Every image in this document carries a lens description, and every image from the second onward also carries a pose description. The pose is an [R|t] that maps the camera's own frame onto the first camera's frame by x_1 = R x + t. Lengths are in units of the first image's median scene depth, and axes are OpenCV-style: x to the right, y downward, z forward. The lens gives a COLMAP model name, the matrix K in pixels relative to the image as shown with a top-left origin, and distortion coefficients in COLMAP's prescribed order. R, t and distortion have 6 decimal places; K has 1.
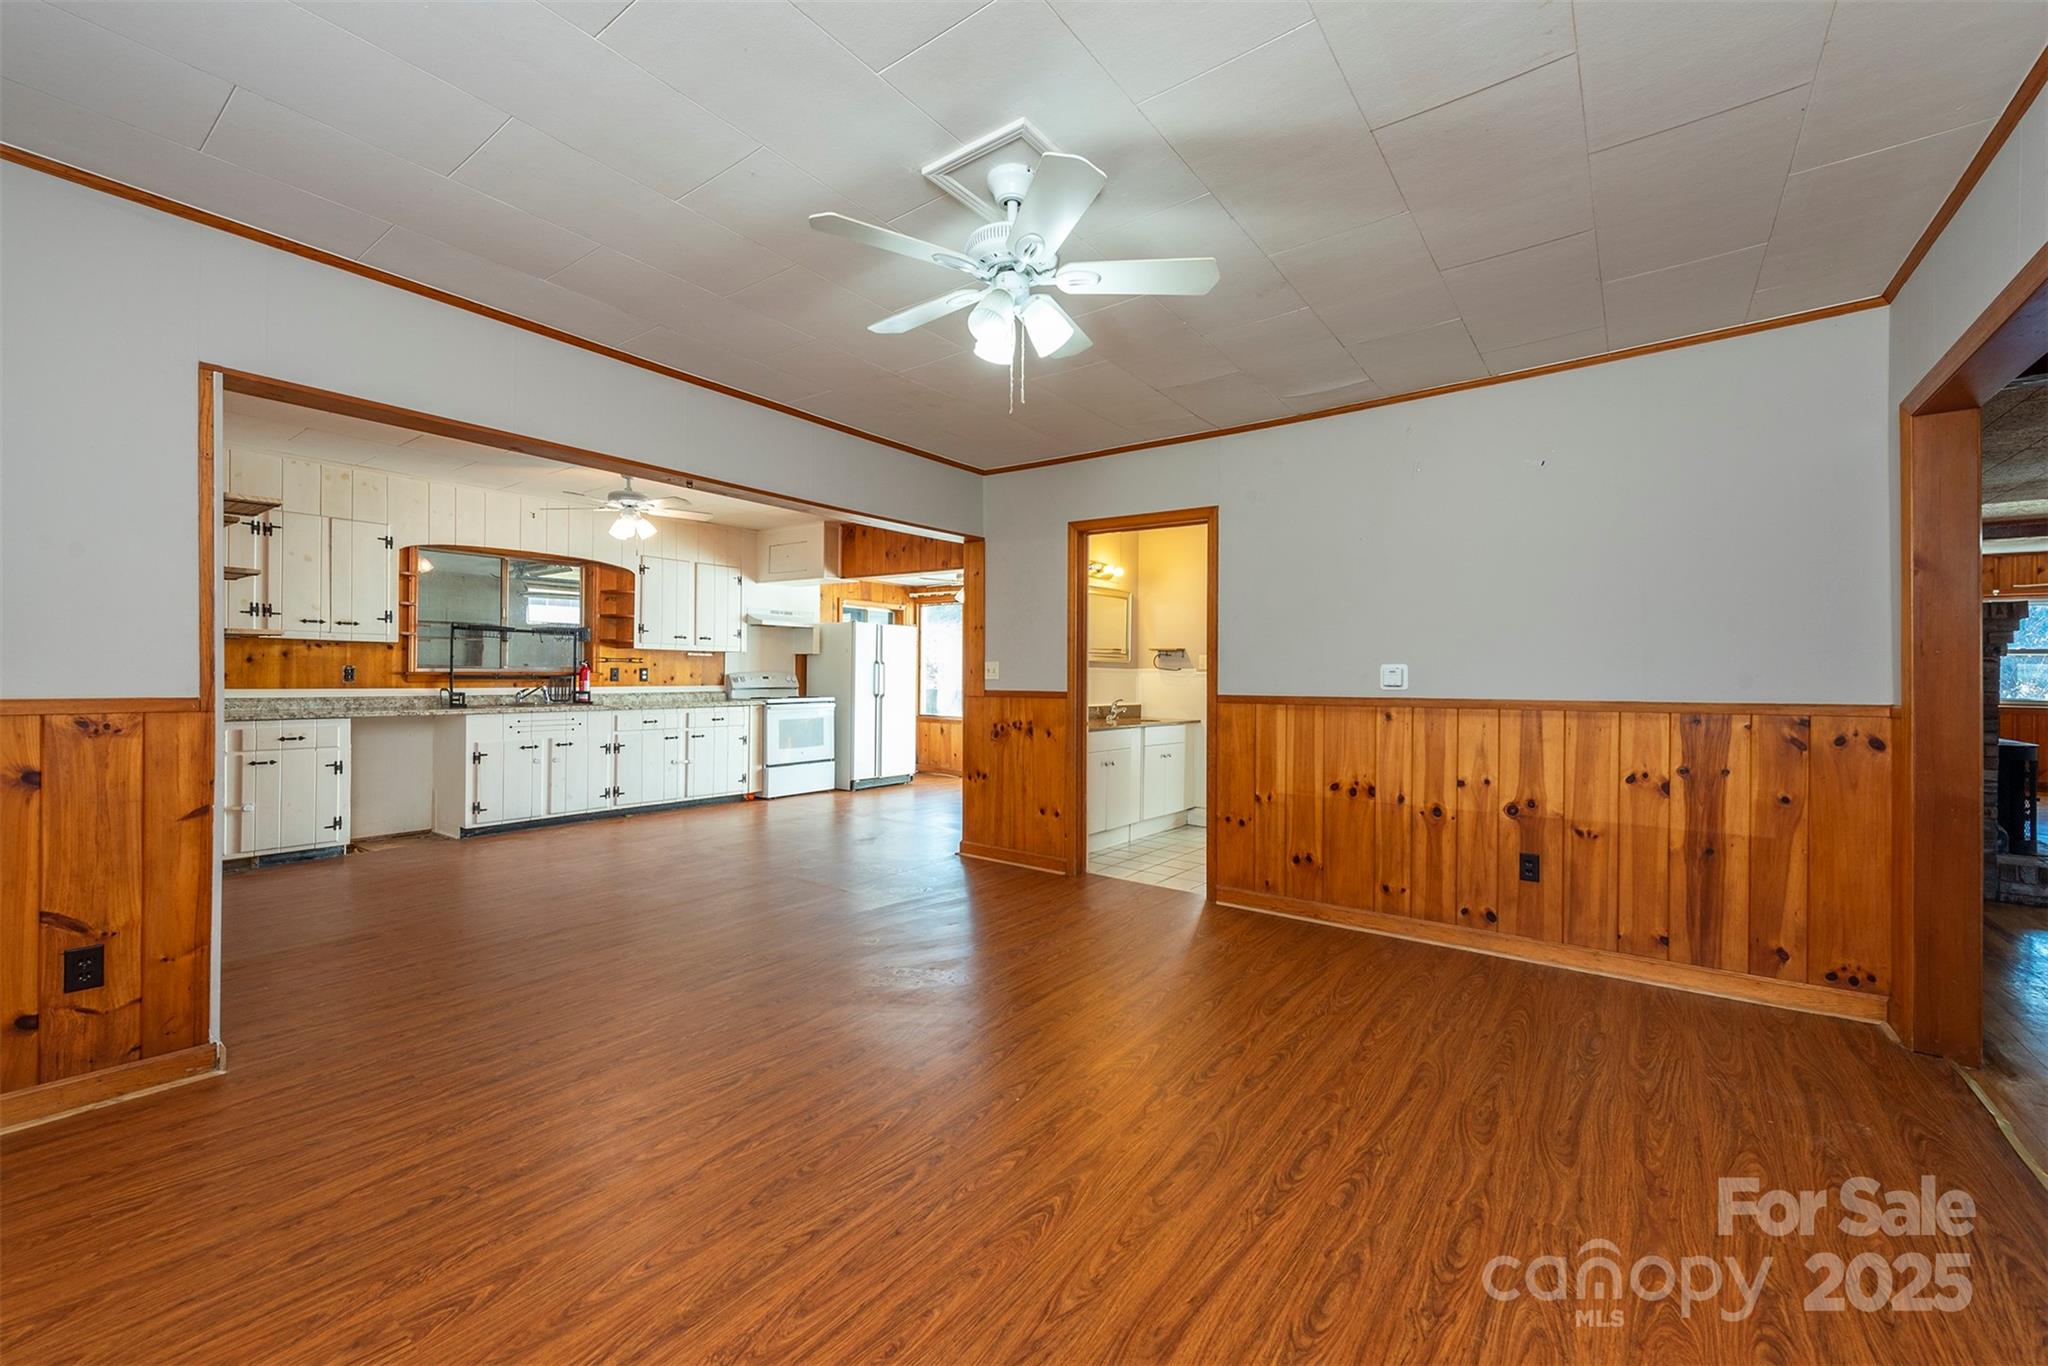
lens RADIAL K [[822.4, 0, 1049.3], [0, 822.4, 677.1], [0, 0, 1]] dist [-0.000593, -0.000346]
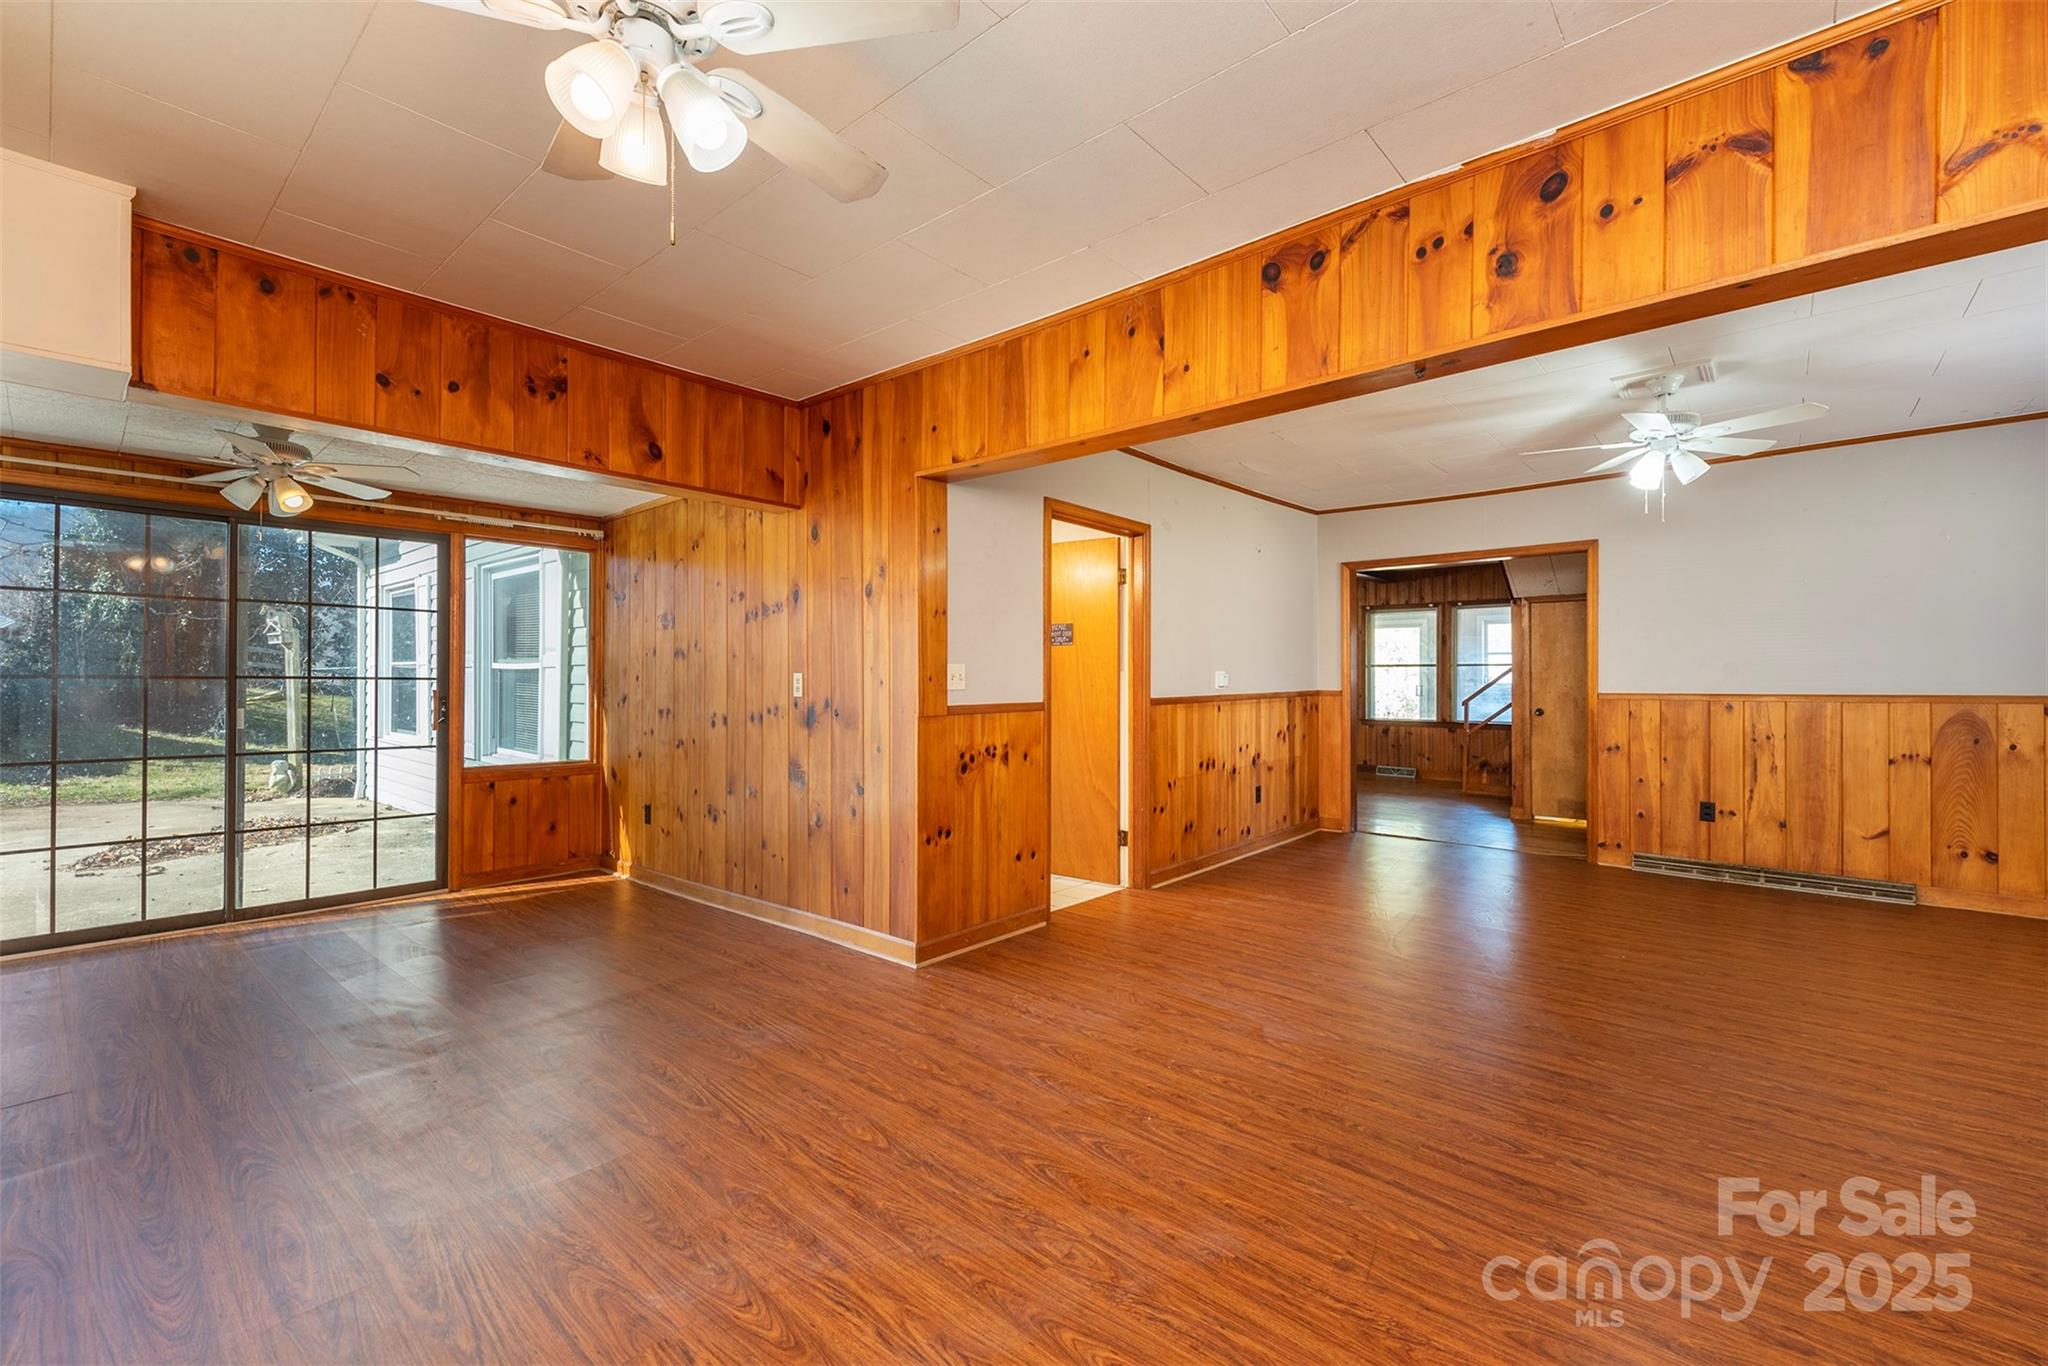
lens RADIAL K [[871.7, 0, 1024.0], [0, 871.7, 683.0], [0, 0, 1]] dist [0.000348, -0.000051]
pose [[0.078155, -0.016231, 0.996809, -0.671705], [0.003900, 0.999865, 0.015975, -0.011892], [-0.996934, 0.002639, 0.078207, 0.754097]]
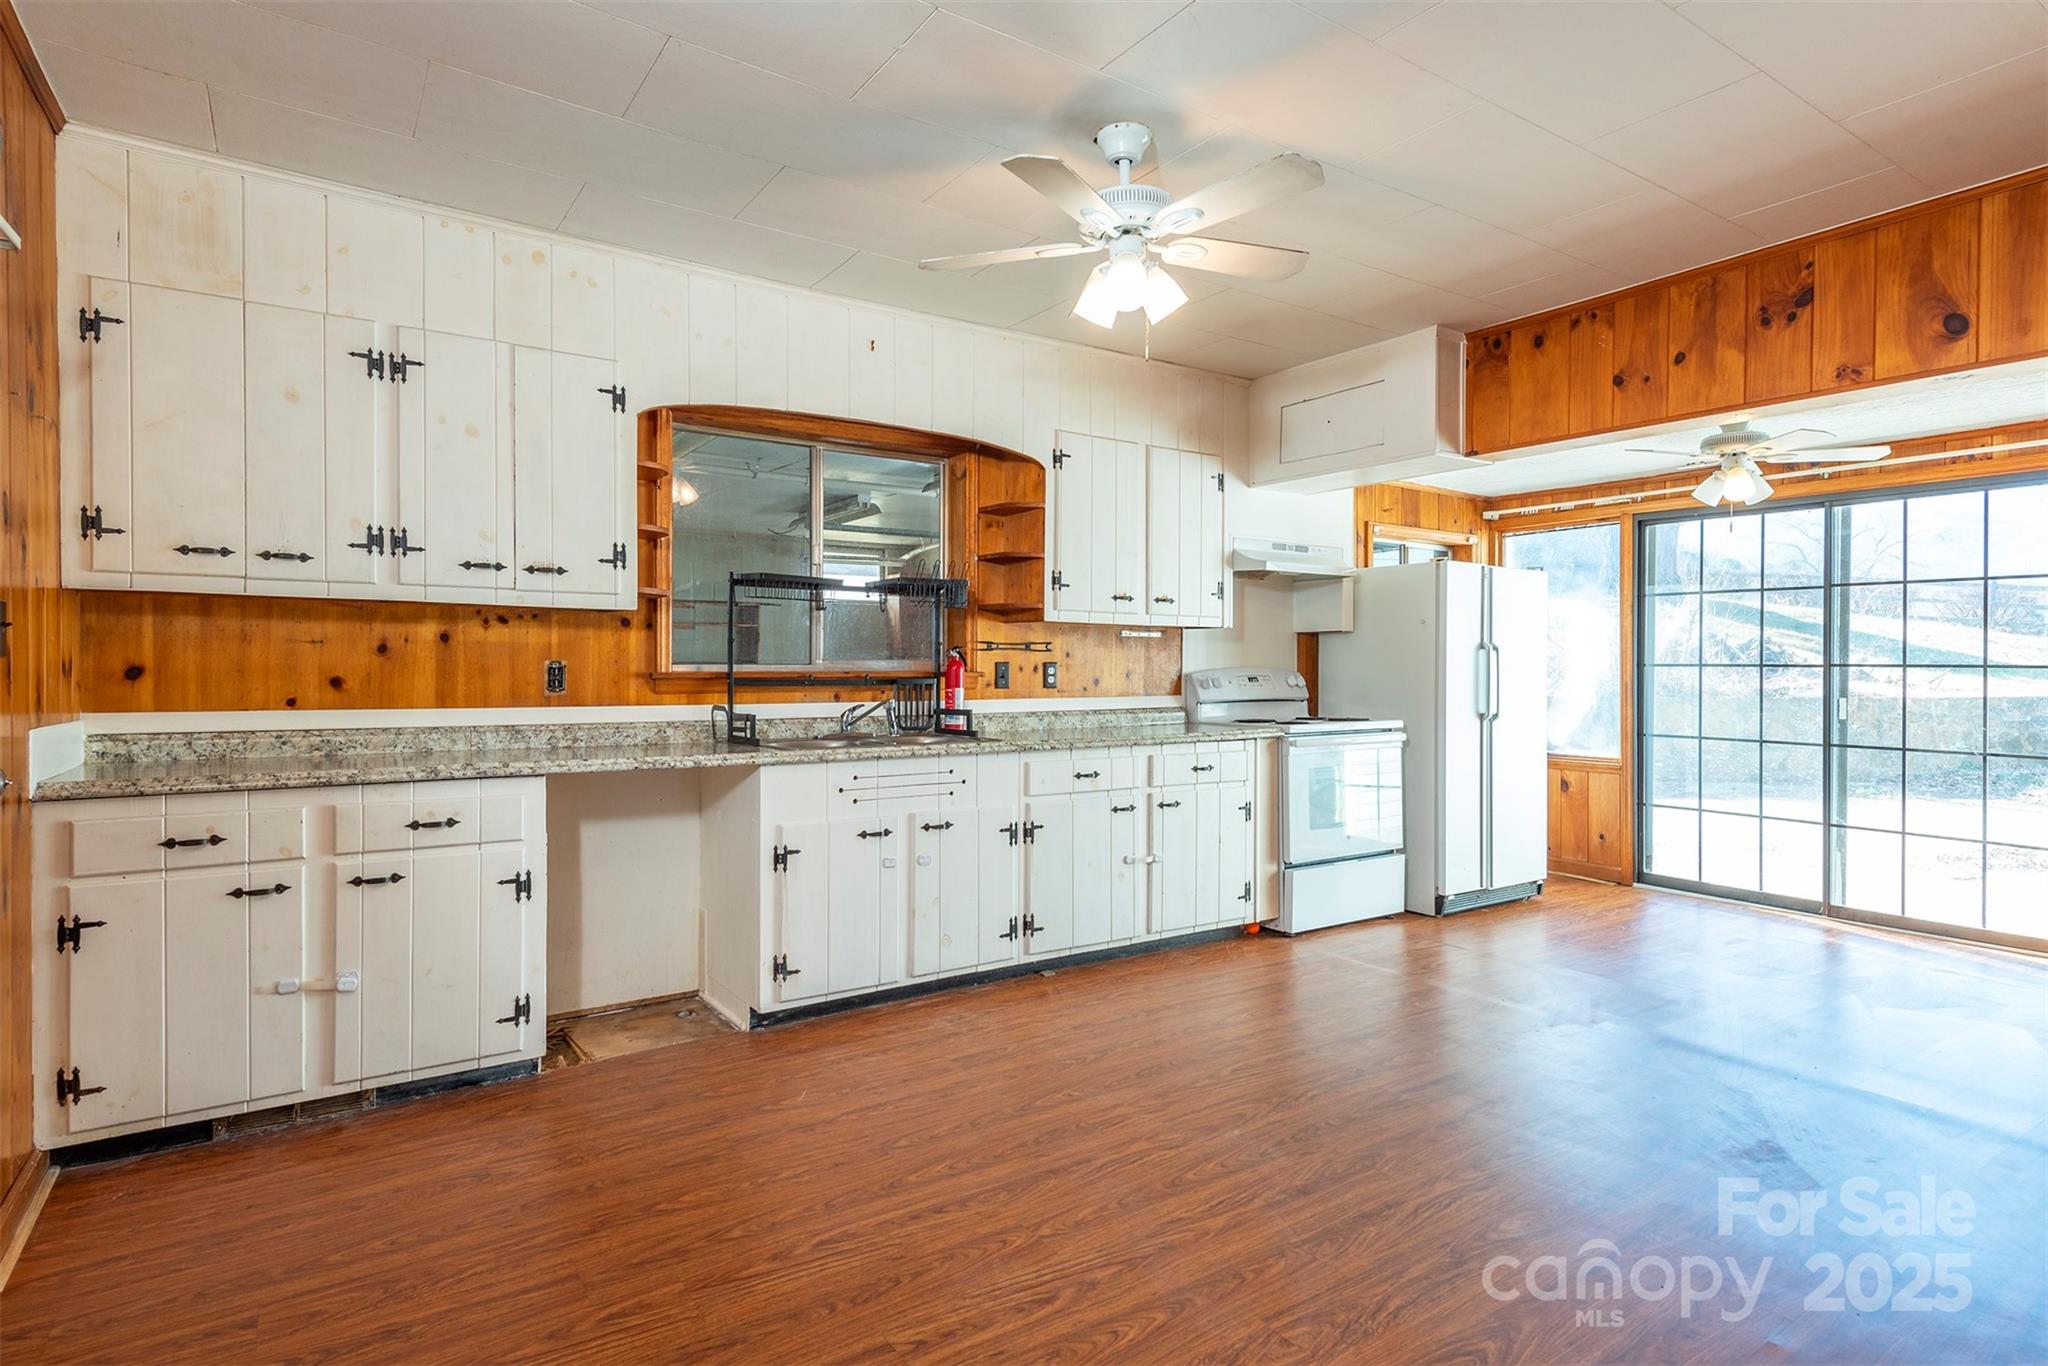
lens RADIAL K [[1074.1, 0, 1024.0], [0, 1074.1, 683.0], [0, 0, 1]] dist [0.022152, -0.000078]
pose [[0.940174, -0.002421, -0.340686, -0.325318], [0.004933, 0.999967, 0.006506, -0.002723], [0.340659, -0.007797, 0.940154, 0.431279]]
